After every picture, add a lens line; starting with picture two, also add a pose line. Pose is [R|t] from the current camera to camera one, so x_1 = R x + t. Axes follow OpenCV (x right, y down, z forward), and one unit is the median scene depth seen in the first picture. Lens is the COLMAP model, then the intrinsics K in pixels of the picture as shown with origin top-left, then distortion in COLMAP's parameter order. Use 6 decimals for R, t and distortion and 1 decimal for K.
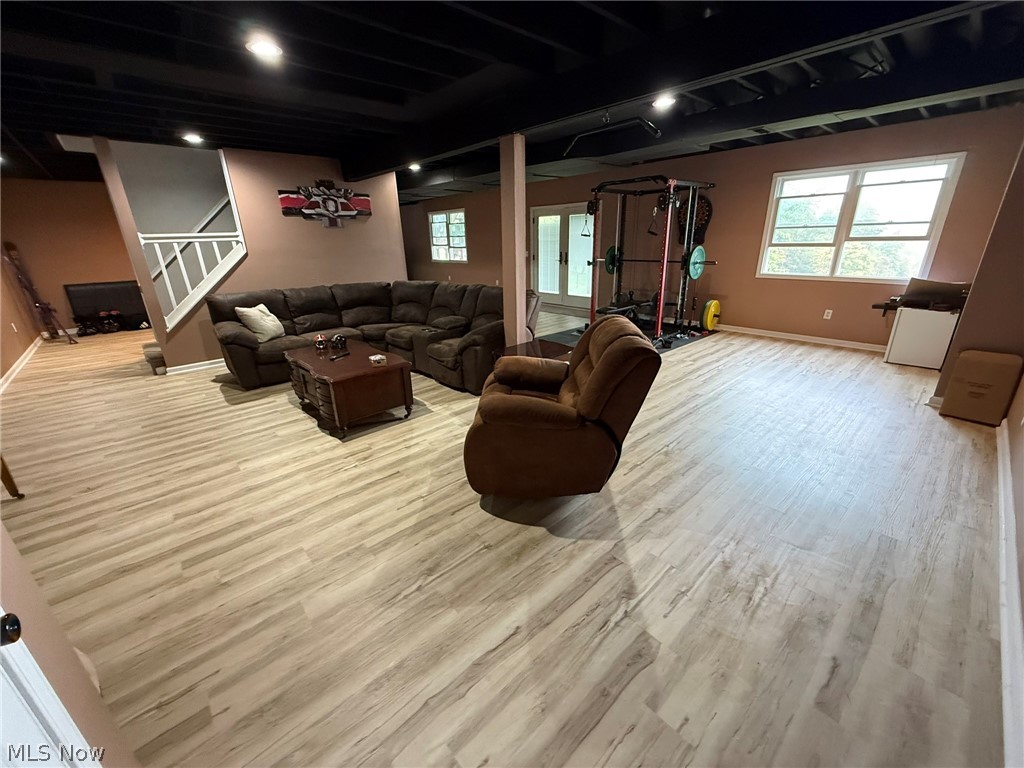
lens RADIAL K [[406.2, 0, 505.6], [0, 406.2, 386.0], [0, 0, 1]] dist [-0.002364, 0.000248]
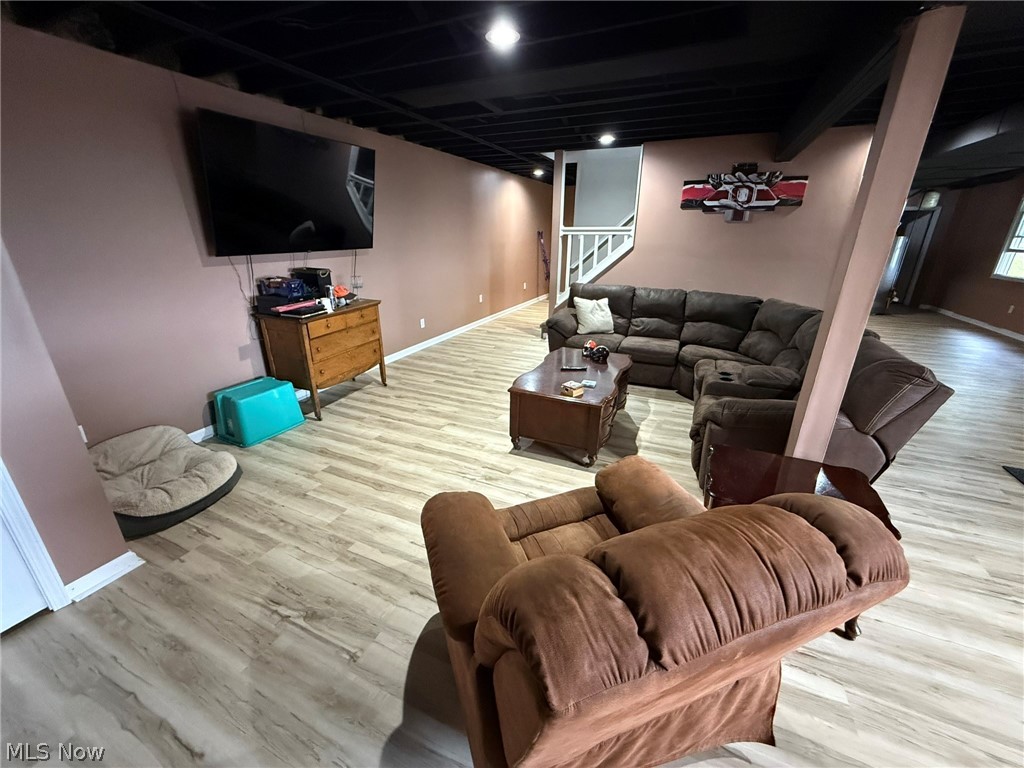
lens RADIAL K [[406.2, 0, 508.9], [0, 406.2, 381.1], [0, 0, 1]] dist [-0.002364, 0.000248]
pose [[0.400812, 0.339310, -0.851010, 0.324879], [-0.328304, 0.920394, 0.212348, -0.200750], [0.855316, 0.194278, 0.480302, 0.471271]]
